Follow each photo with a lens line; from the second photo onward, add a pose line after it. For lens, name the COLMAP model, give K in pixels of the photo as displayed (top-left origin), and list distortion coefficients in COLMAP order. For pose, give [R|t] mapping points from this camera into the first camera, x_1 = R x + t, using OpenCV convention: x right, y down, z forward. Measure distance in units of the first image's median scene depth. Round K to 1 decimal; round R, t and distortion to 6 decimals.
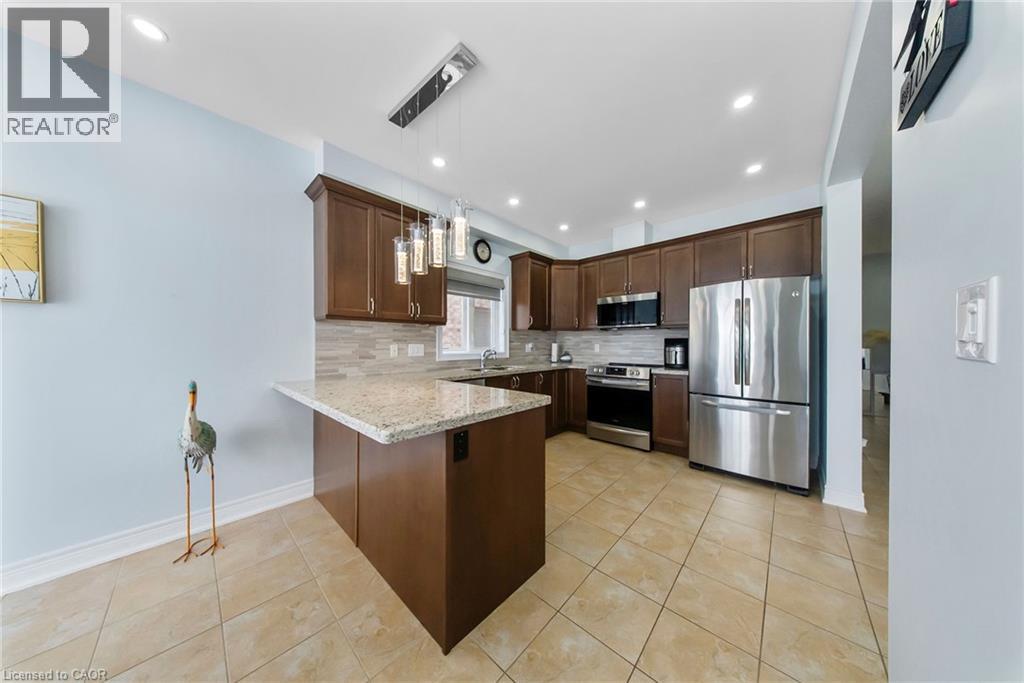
lens RADIAL K [[301.6, 0, 514.7], [0, 301.6, 341.7], [0, 0, 1]] dist [-0.002622, -0.000906]
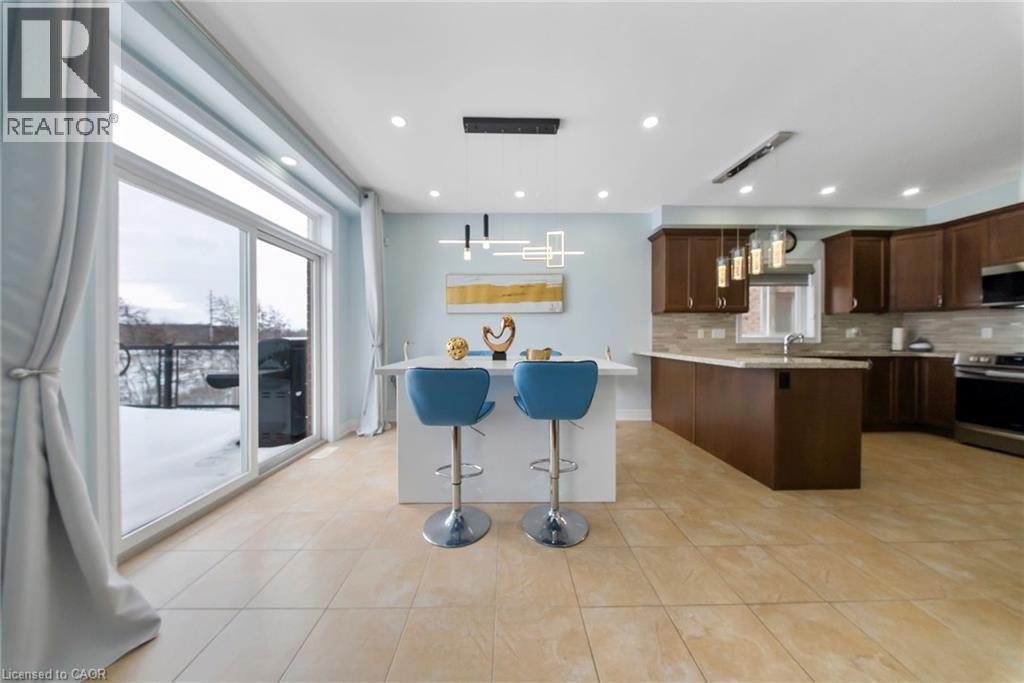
lens RADIAL K [[301.6, 0, 508.0], [0, 301.6, 338.0], [0, 0, 1]] dist [-0.002622, -0.000906]
pose [[0.682943, 0.003988, -0.730461, 0.000848], [0.005009, 0.999936, 0.010142, 0.035056], [0.730455, -0.010585, 0.682879, -0.656761]]
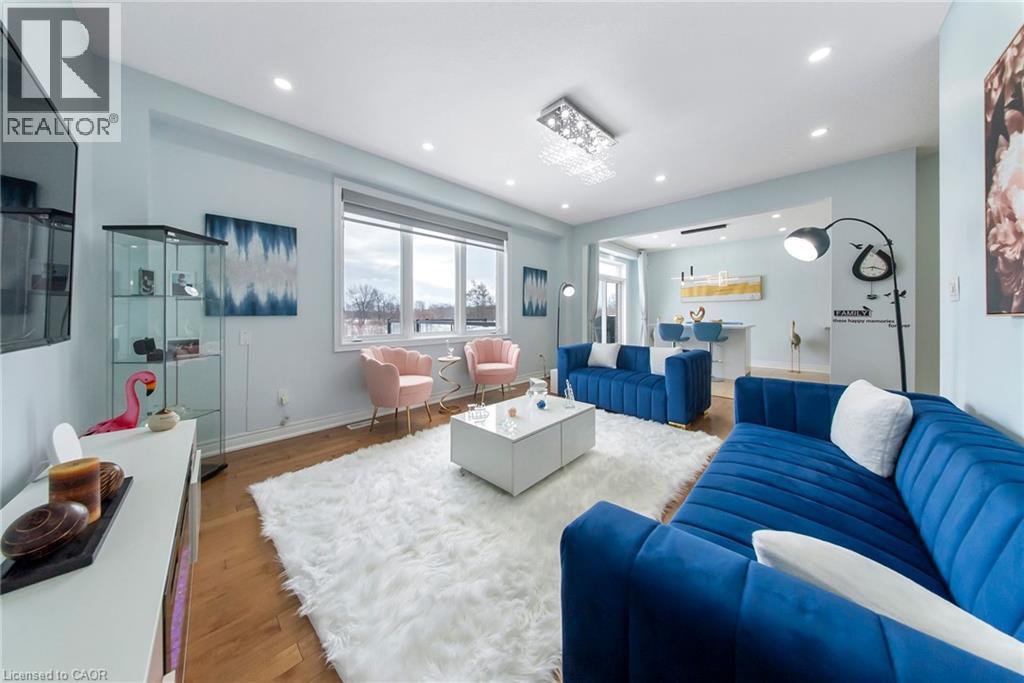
lens RADIAL K [[301.6, 0, 507.8], [0, 301.6, 321.5], [0, 0, 1]] dist [-0.002622, -0.000906]
pose [[-0.050836, 0.025586, -0.998379, 1.650575], [0.007924, 0.999651, 0.025215, 0.021388], [0.998676, -0.006629, -0.051021, -1.360056]]
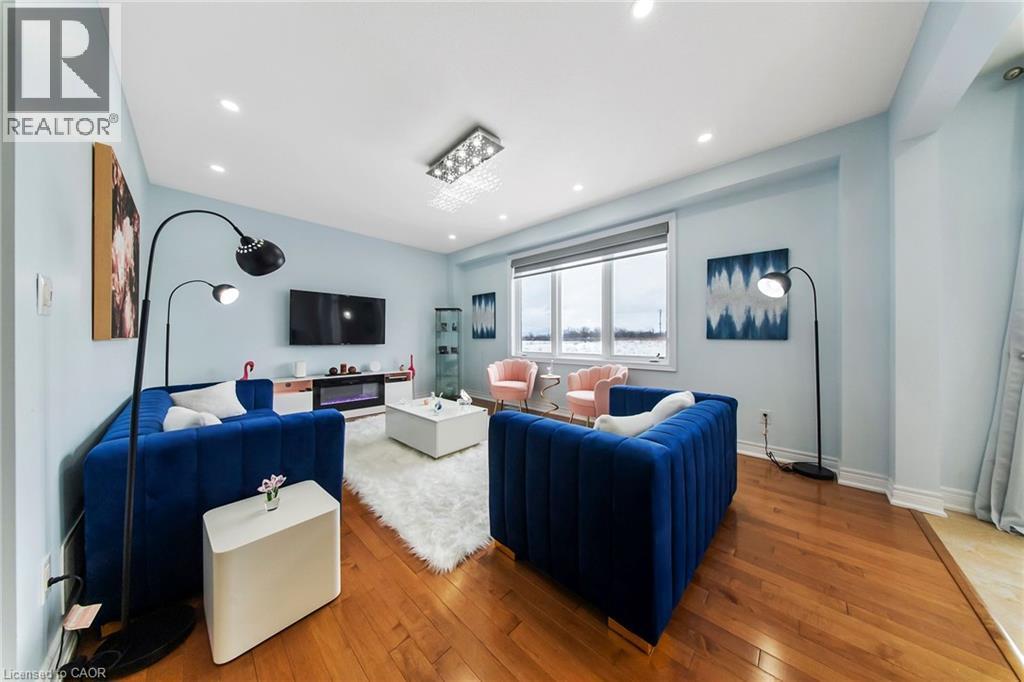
lens RADIAL K [[301.6, 0, 514.8], [0, 301.6, 338.0], [0, 0, 1]] dist [-0.002622, -0.000906]
pose [[-0.999994, 0.001497, 0.003201, 0.484737], [0.001462, 0.999939, -0.010990, 0.041554], [-0.003218, -0.010986, -0.999934, -0.163773]]
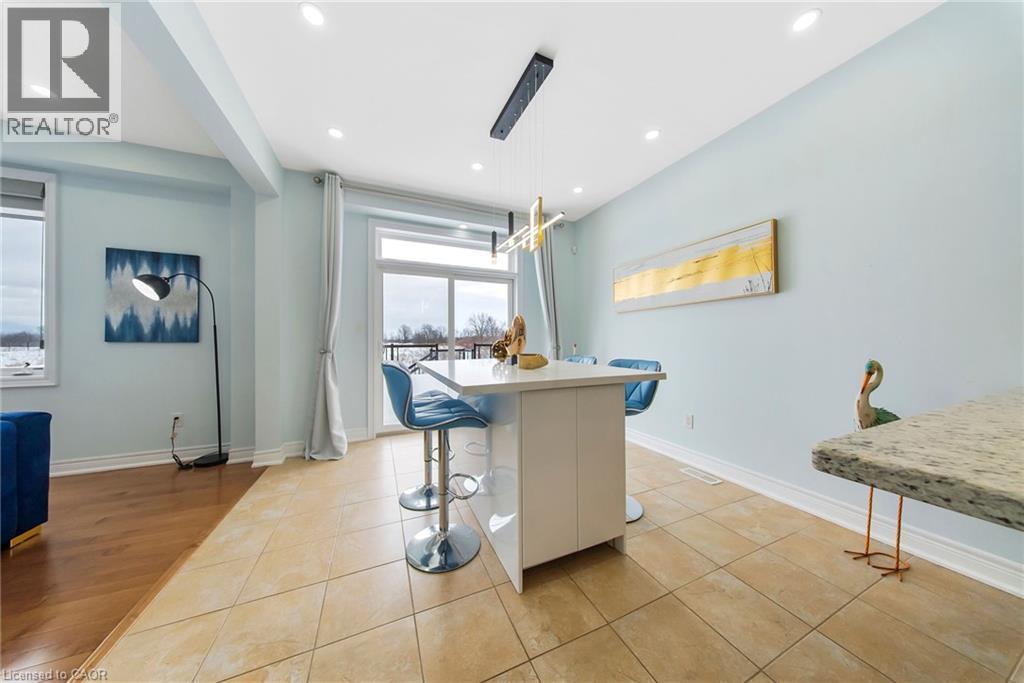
lens RADIAL K [[301.6, 0, 511.9], [0, 301.6, 340.7], [0, 0, 1]] dist [-0.002622, -0.000906]
pose [[-0.402443, 0.005433, -0.915429, 0.090633], [0.010941, 0.999940, 0.001125, 0.042135], [0.915380, -0.009563, -0.402478, 0.275868]]
